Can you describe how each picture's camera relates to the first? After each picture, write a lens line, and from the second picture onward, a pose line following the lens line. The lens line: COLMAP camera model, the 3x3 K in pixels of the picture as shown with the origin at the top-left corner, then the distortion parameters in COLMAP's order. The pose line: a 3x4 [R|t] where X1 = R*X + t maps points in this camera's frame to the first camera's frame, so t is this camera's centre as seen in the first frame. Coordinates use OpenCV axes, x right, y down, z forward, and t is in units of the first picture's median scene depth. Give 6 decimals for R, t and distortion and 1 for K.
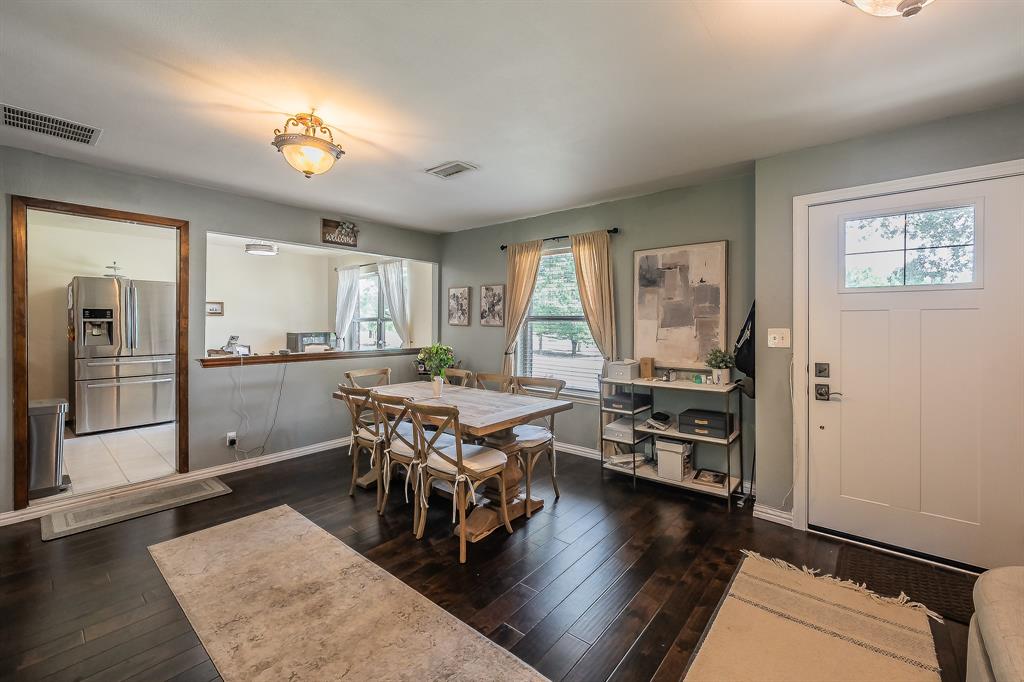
lens RADIAL K [[399.7, 0, 504.1], [0, 399.7, 320.6], [0, 0, 1]] dist [-0.007970, -0.000420]
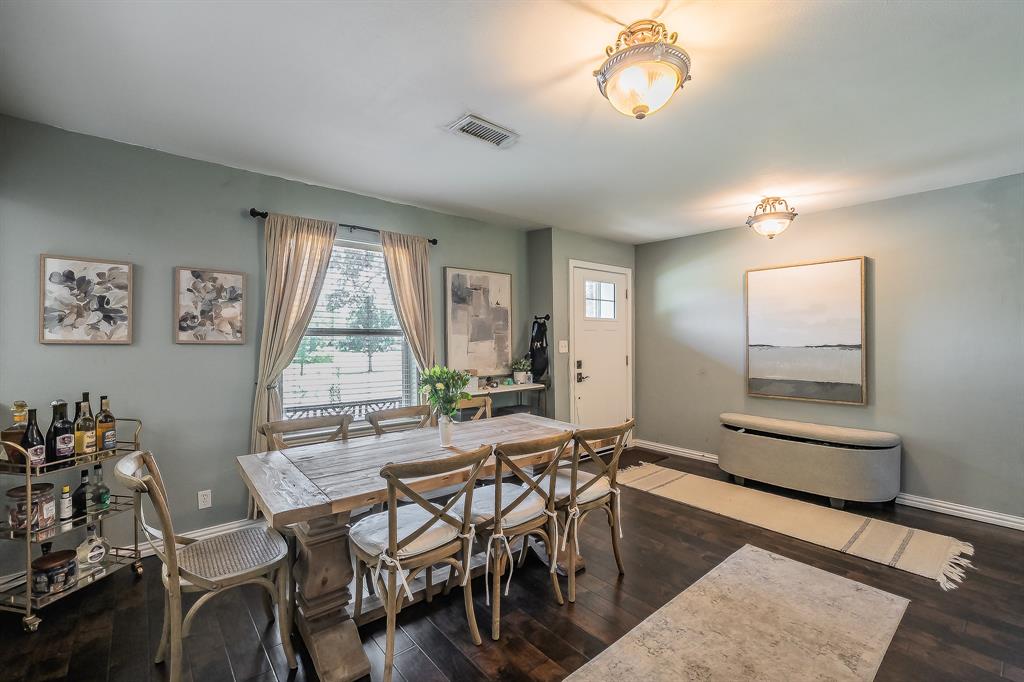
lens RADIAL K [[435.5, 0, 506.6], [0, 435.5, 341.0], [0, 0, 1]] dist [-0.001669, 0.000011]
pose [[0.185563, -0.004940, 0.982620, -0.725797], [0.000339, 0.999988, 0.004964, 0.008996], [-0.982632, -0.000588, 0.185562, 0.634630]]
